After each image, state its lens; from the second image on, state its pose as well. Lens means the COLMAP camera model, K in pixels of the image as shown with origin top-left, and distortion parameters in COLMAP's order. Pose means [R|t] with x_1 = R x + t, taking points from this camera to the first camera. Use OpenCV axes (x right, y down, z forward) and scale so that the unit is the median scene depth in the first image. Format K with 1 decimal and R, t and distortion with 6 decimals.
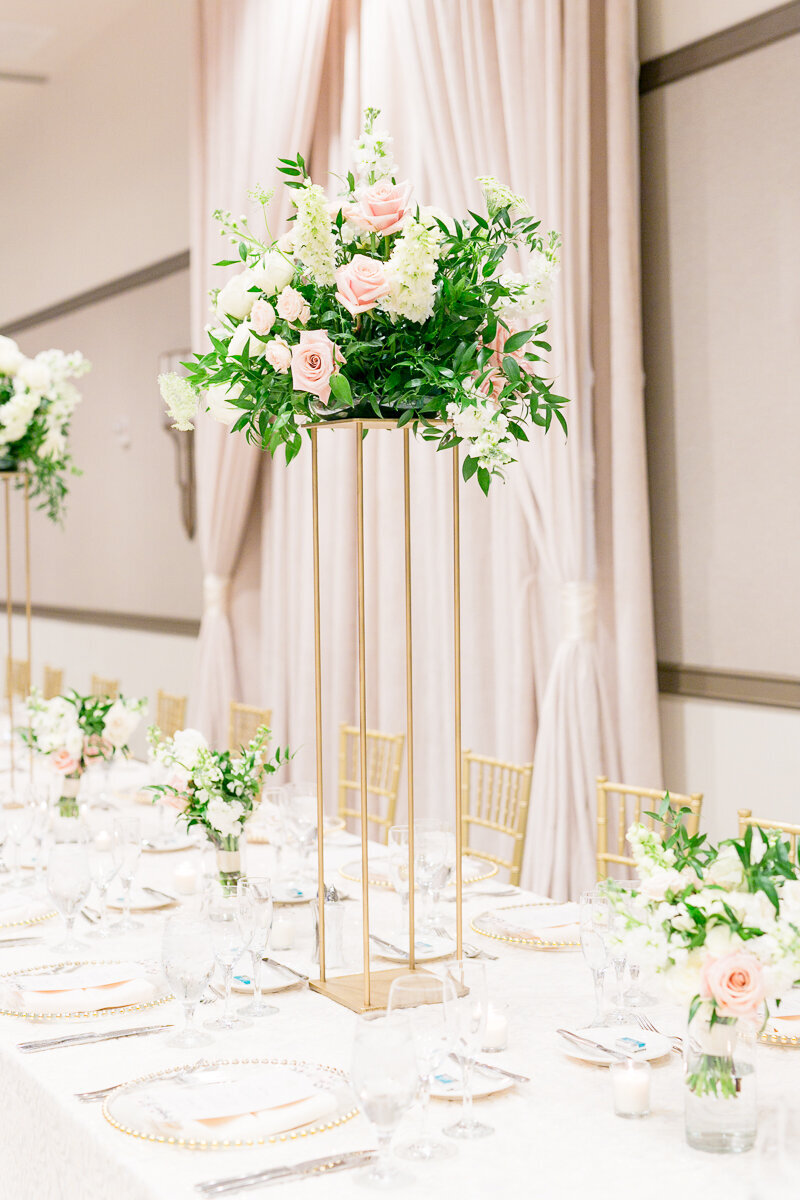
lens RADIAL K [[1793.3, 0, 400.0], [0, 1793.3, 600.0], [0, 0, 1]] dist [0.045595, -0.002586]
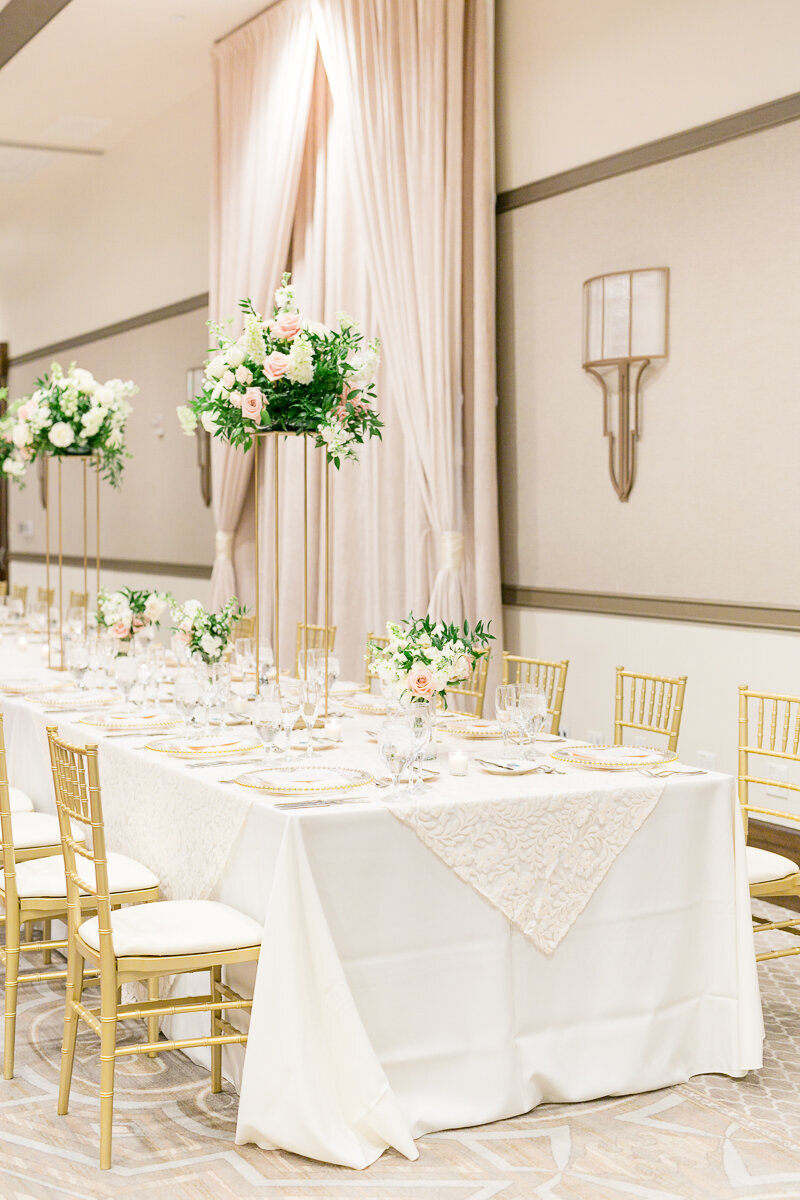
lens RADIAL K [[1793.3, 0, 400.0], [0, 1793.3, 600.0], [0, 0, 1]] dist [0.045595, -0.002586]
pose [[0.999738, 0.013862, -0.018229, 0.125623], [-0.013723, 0.999876, 0.007744, 0.056556], [0.018334, -0.007492, 0.999804, -0.812975]]
